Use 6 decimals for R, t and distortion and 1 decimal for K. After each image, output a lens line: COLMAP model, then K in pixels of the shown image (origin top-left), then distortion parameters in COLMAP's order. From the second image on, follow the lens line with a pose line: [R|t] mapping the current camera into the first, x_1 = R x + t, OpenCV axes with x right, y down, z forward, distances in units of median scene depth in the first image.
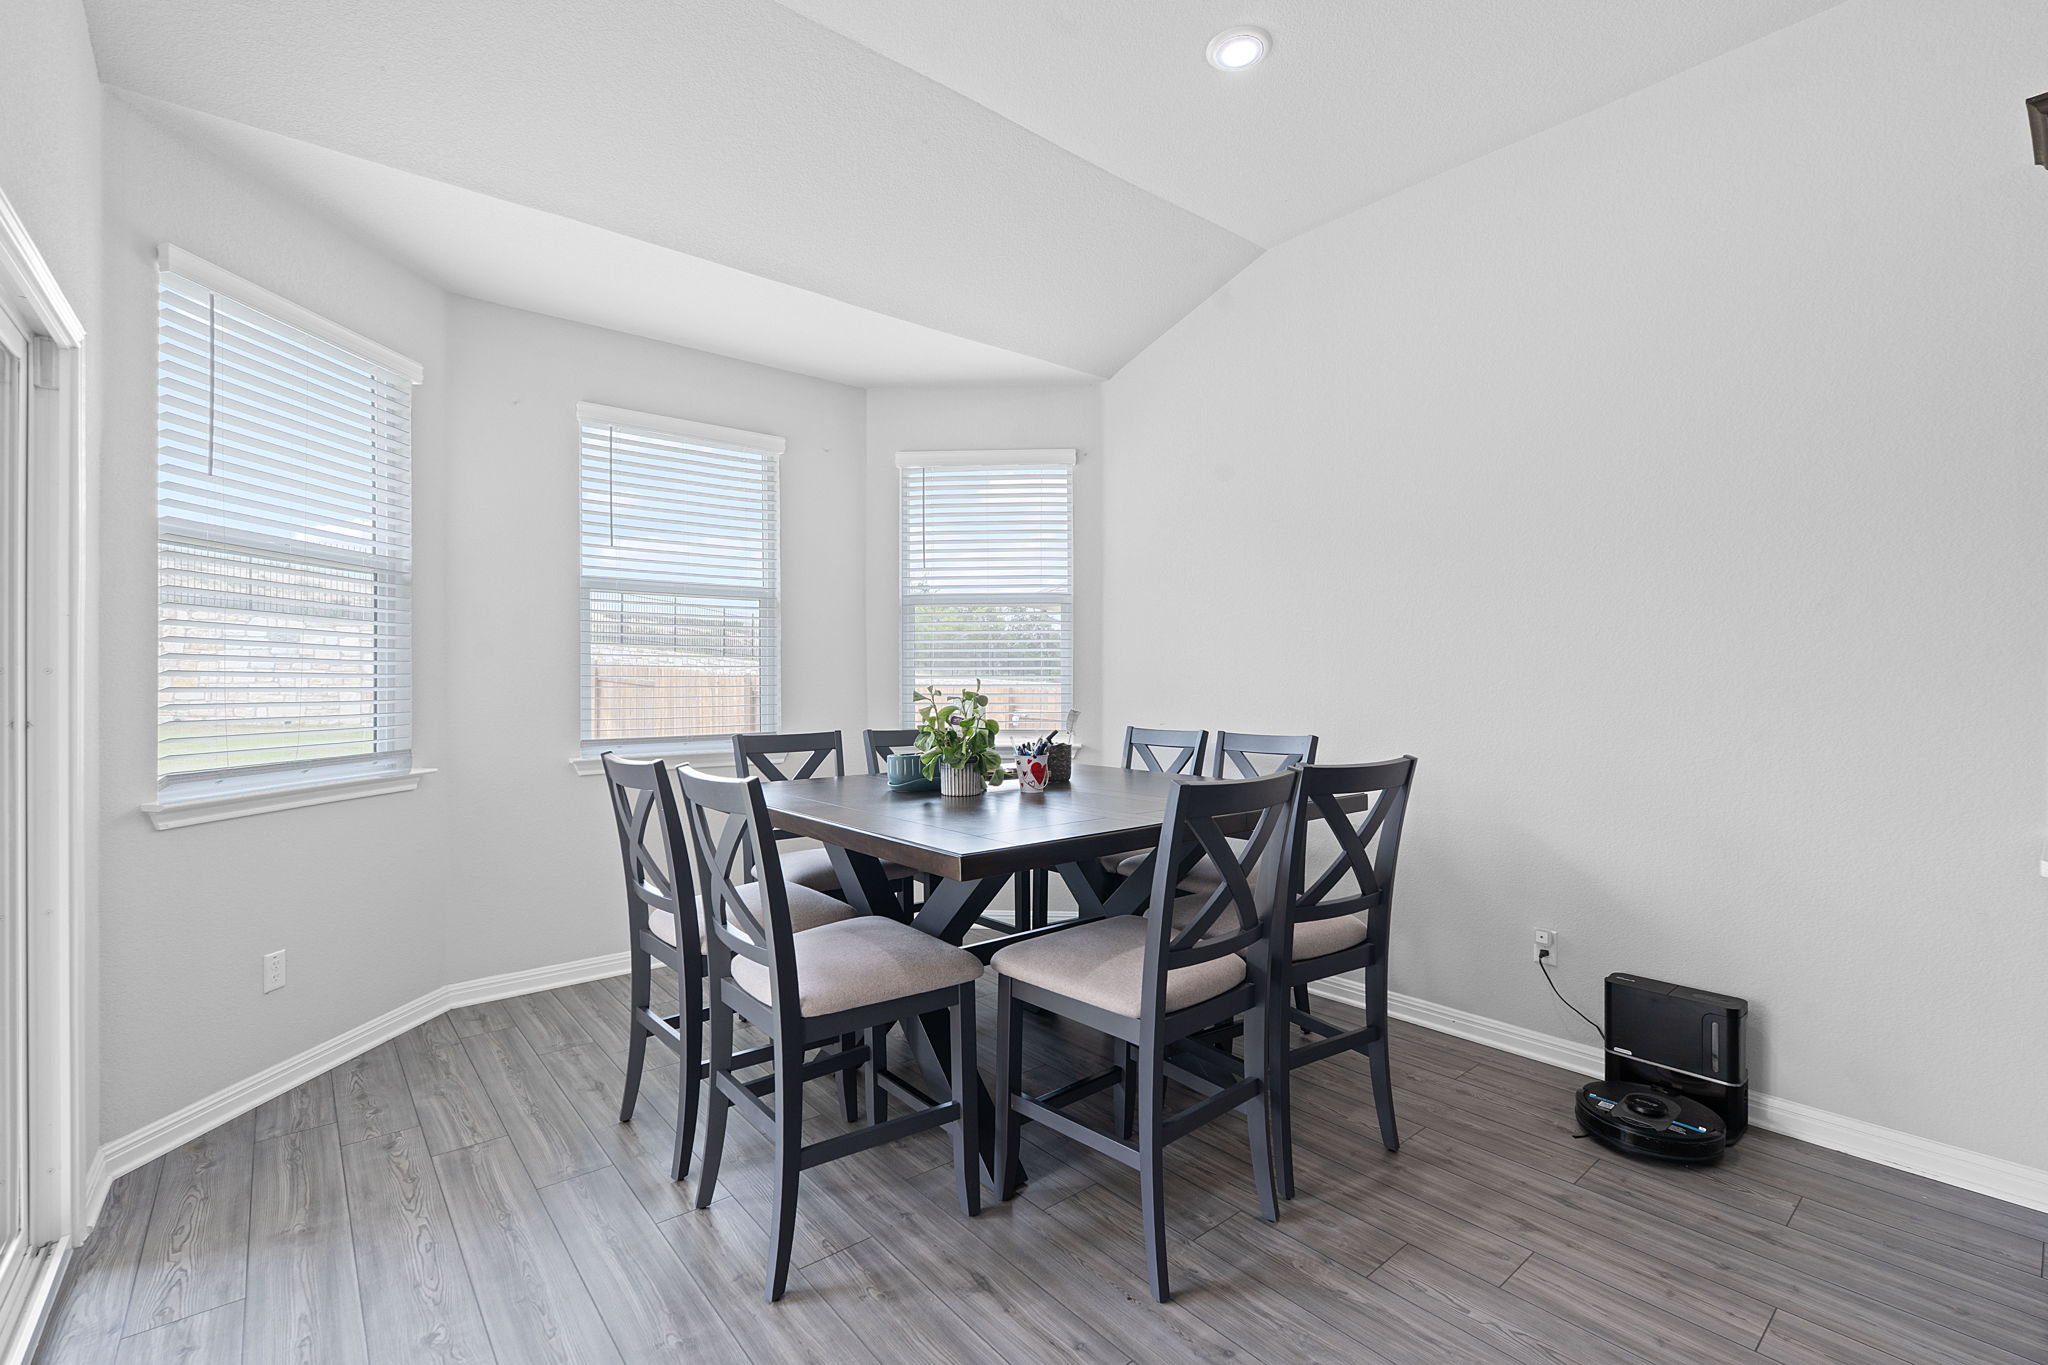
lens RADIAL K [[893.8, 0, 999.1], [0, 893.8, 679.3], [0, 0, 1]] dist [0.001811, 0.000519]
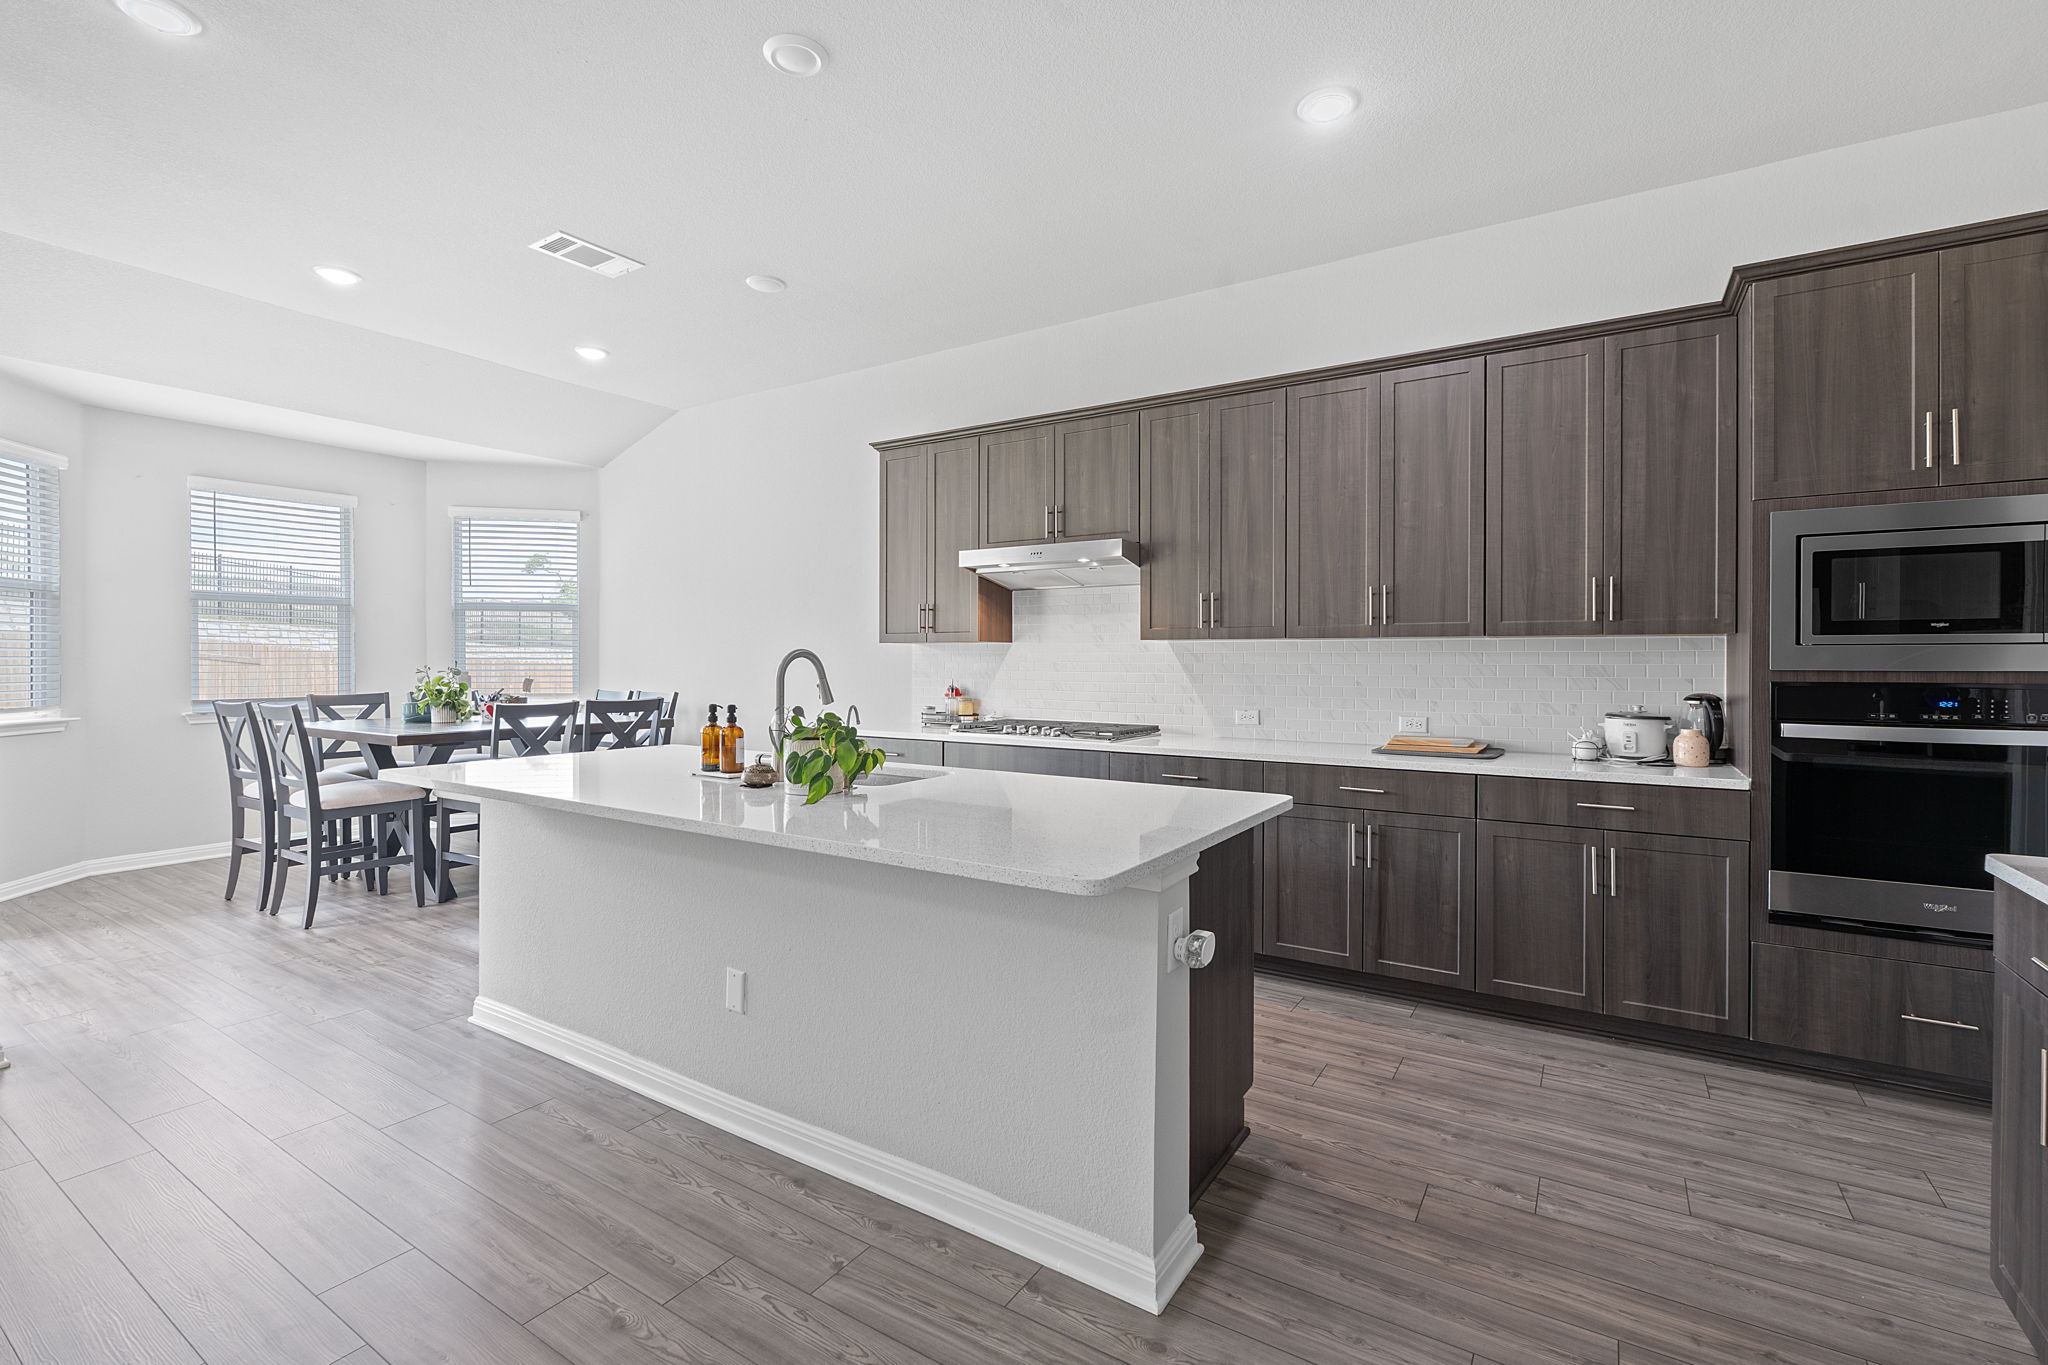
lens RADIAL K [[902.0, 0, 1025.2], [0, 902.0, 668.7], [0, 0, 1]] dist [-0.018550, 0.000217]
pose [[0.943962, 0.005807, 0.330004, 0.580545], [-0.009373, 0.999914, 0.009217, -0.013971], [-0.329922, -0.011794, 0.943935, -1.394307]]
